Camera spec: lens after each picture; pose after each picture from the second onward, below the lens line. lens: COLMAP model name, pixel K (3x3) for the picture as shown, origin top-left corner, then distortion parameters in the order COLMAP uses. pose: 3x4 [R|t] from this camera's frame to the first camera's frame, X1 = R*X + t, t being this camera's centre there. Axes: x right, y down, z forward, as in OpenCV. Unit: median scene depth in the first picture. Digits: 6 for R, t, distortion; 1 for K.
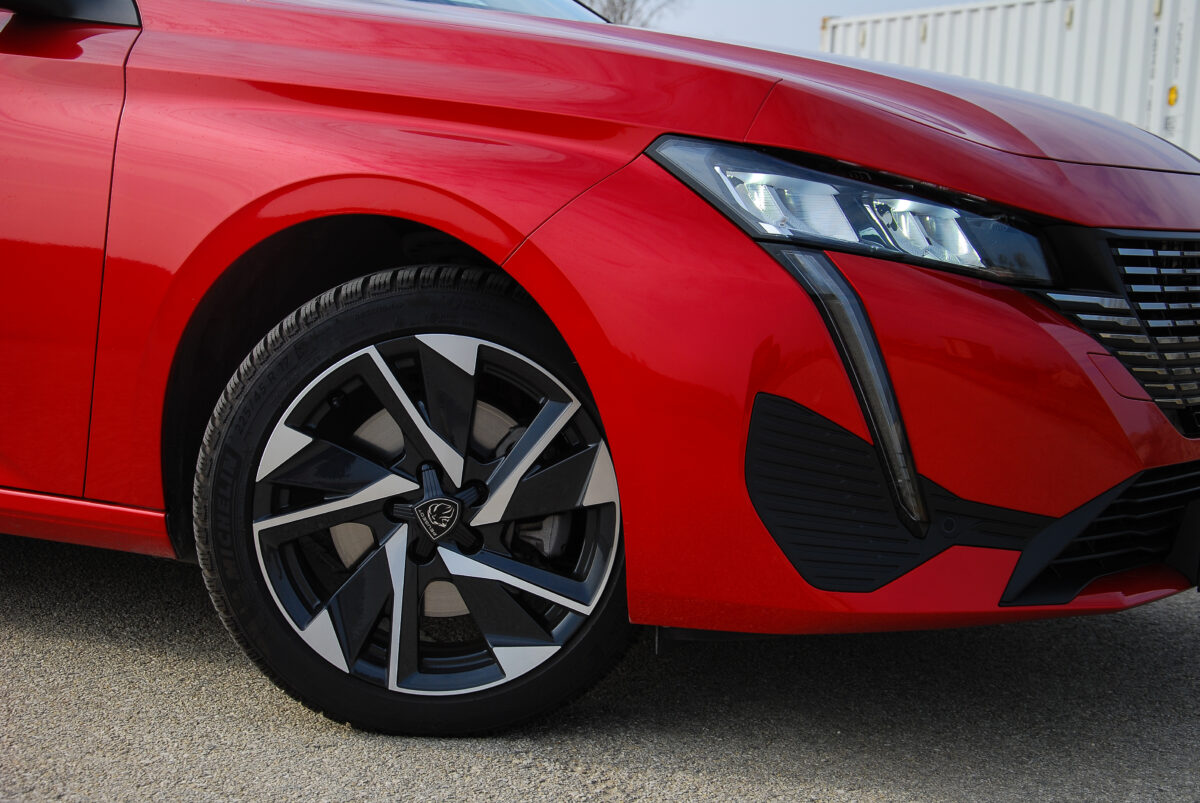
lens RADIAL K [[1894.1, 0, 599.1], [0, 1894.1, 409.1], [0, 0, 1]] dist [0.192359, 0.000000]
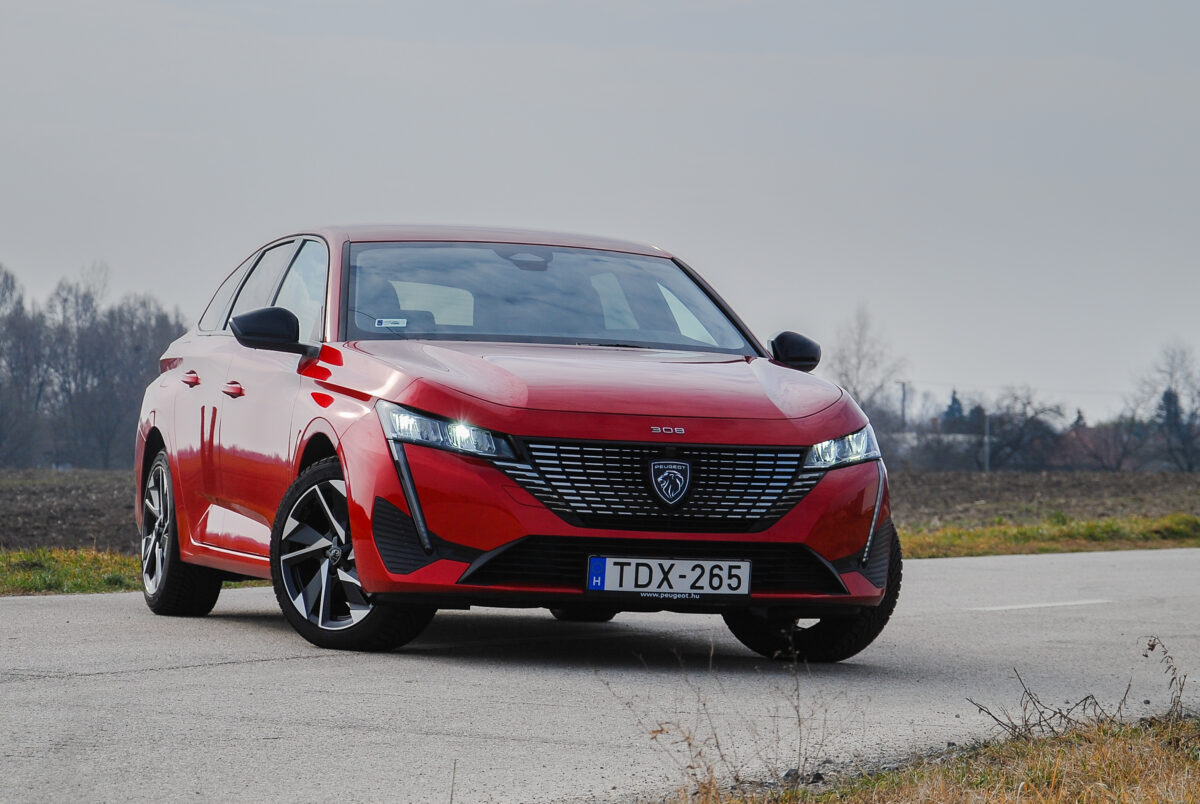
lens RADIAL K [[4704.5, 0, 595.3], [0, 4704.5, 400.6], [0, 0, 1]] dist [1.068038, 0.000000]
pose [[0.729737, -0.013421, -0.683596, 4.370454], [-0.084591, 0.990354, -0.109745, 0.504445], [0.678475, 0.137911, 0.721562, -3.227150]]
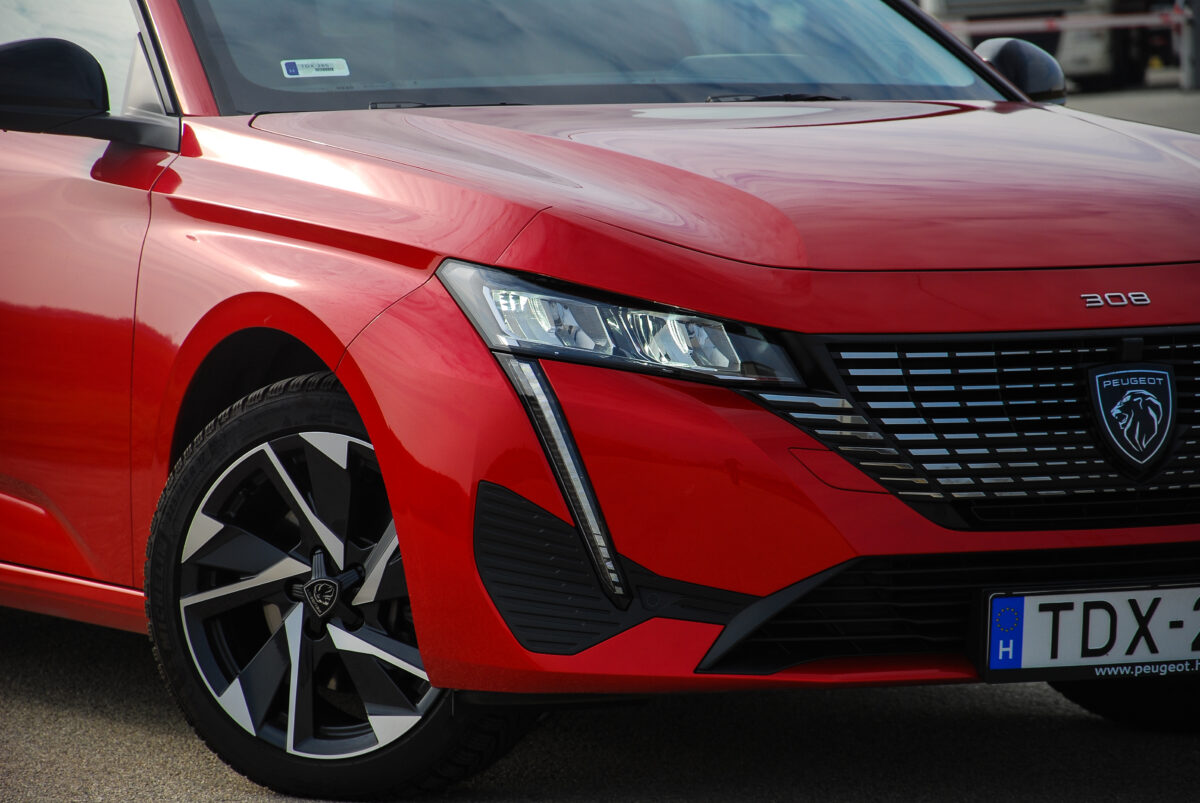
lens RADIAL K [[5114.3, 0, 600.5], [0, 5114.3, 413.5], [0, 0, 1]] dist [1.808699, 0.000000]
pose [[0.870271, -0.005254, -0.492545, 1.568641], [-0.017763, 0.998958, -0.042041, 0.074905], [0.492253, 0.045337, 0.869271, -1.577520]]
